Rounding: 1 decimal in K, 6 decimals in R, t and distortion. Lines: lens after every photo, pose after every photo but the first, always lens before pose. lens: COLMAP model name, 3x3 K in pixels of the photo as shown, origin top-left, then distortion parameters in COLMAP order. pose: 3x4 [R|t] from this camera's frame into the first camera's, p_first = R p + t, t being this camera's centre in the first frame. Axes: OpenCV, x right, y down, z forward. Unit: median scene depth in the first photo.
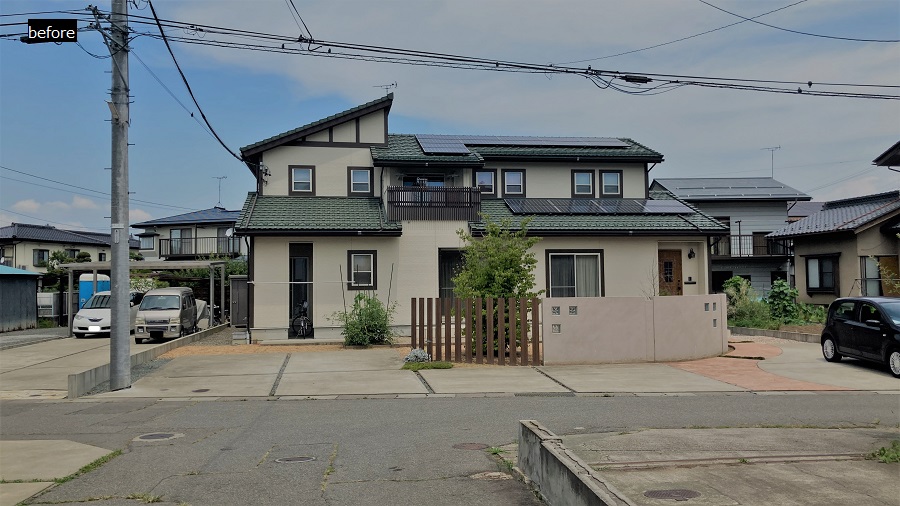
lens RADIAL K [[739.3, 0, 452.1], [0, 739.3, 252.5], [0, 0, 1]] dist [0.047571, 0.004733]
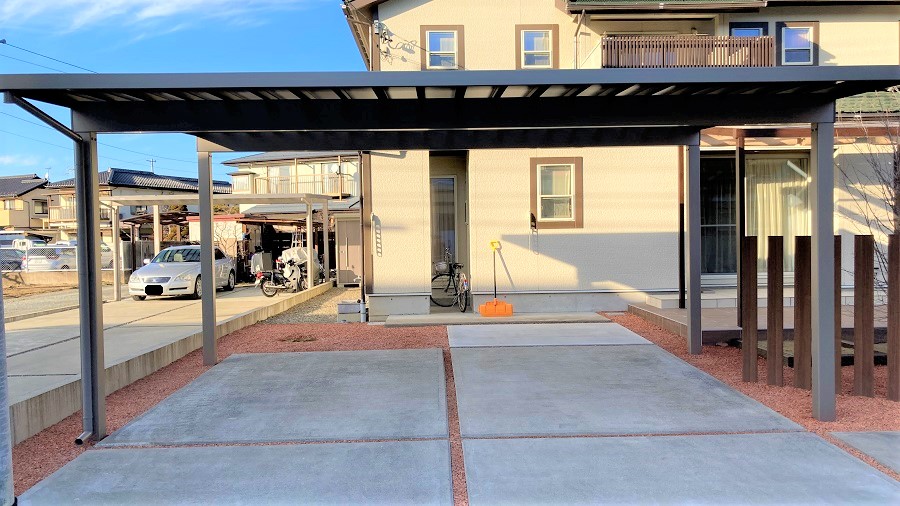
lens RADIAL K [[739.3, 0, 452.1], [0, 739.3, 252.5], [0, 0, 1]] dist [0.047571, 0.004733]
pose [[0.990053, -0.001381, -0.140686, -0.108057], [0.009693, 0.998245, 0.058418, 0.032494], [0.140358, -0.059201, 0.988329, 0.387190]]
